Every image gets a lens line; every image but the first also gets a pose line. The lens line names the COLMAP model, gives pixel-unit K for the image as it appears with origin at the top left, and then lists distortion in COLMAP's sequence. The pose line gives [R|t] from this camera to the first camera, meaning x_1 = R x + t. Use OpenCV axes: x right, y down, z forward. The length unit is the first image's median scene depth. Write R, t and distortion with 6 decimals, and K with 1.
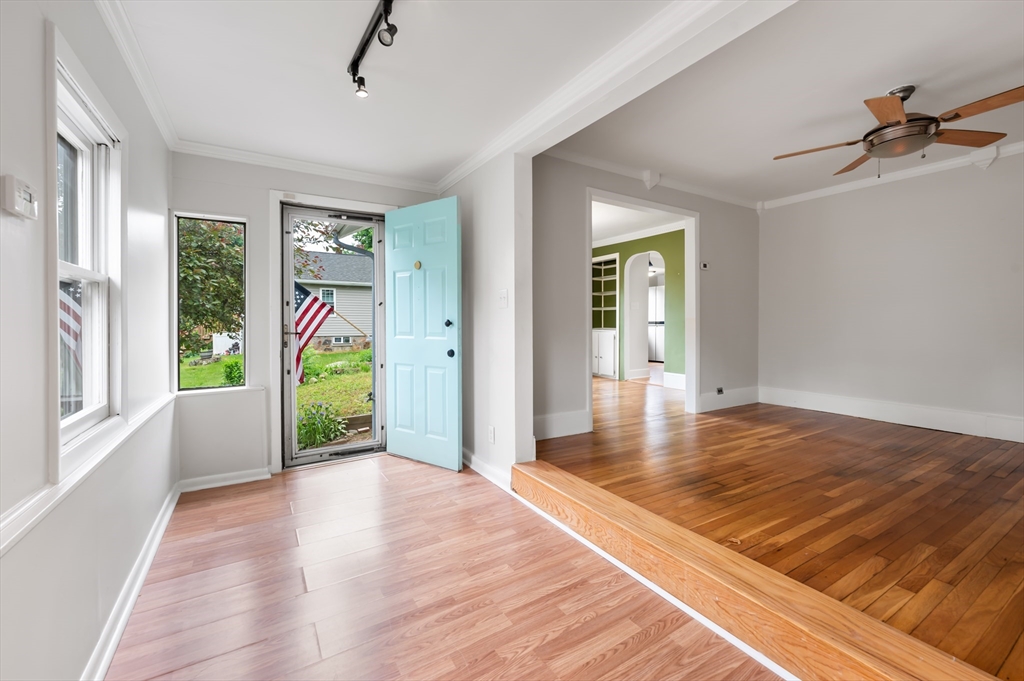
lens RADIAL K [[410.5, 0, 514.5], [0, 410.5, 334.4], [0, 0, 1]] dist [-0.003894, 0.000085]
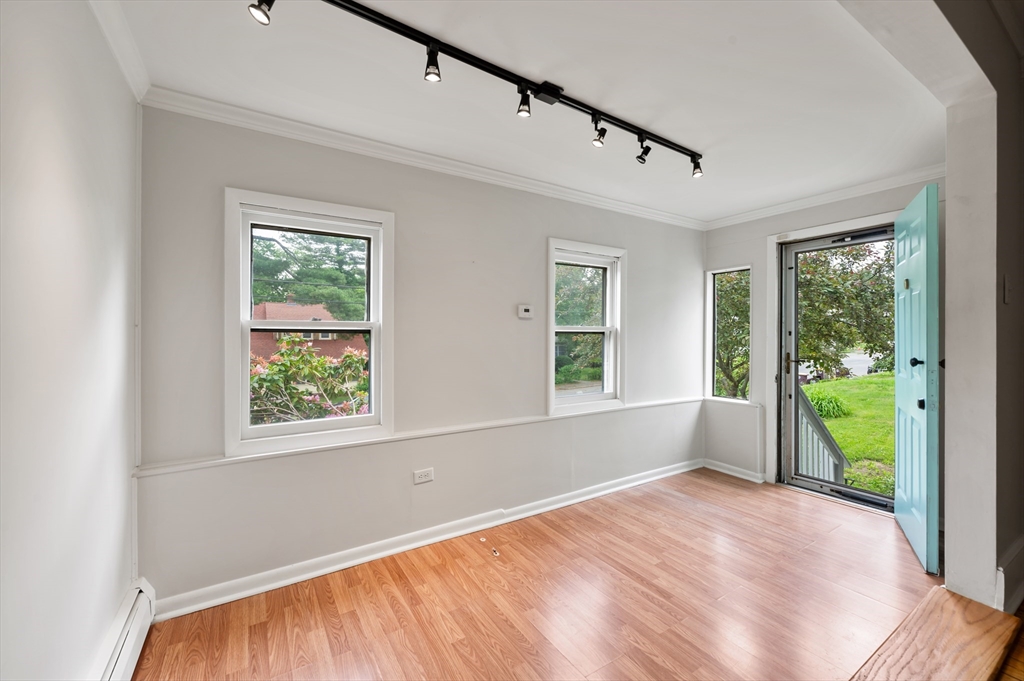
lens RADIAL K [[410.5, 0, 518.7], [0, 410.5, 337.6], [0, 0, 1]] dist [-0.003894, 0.000085]
pose [[0.014689, 0.010491, -0.999837, 0.667031], [-0.028751, 0.999536, 0.010065, -0.068967], [0.999479, 0.028598, 0.014984, 0.338657]]
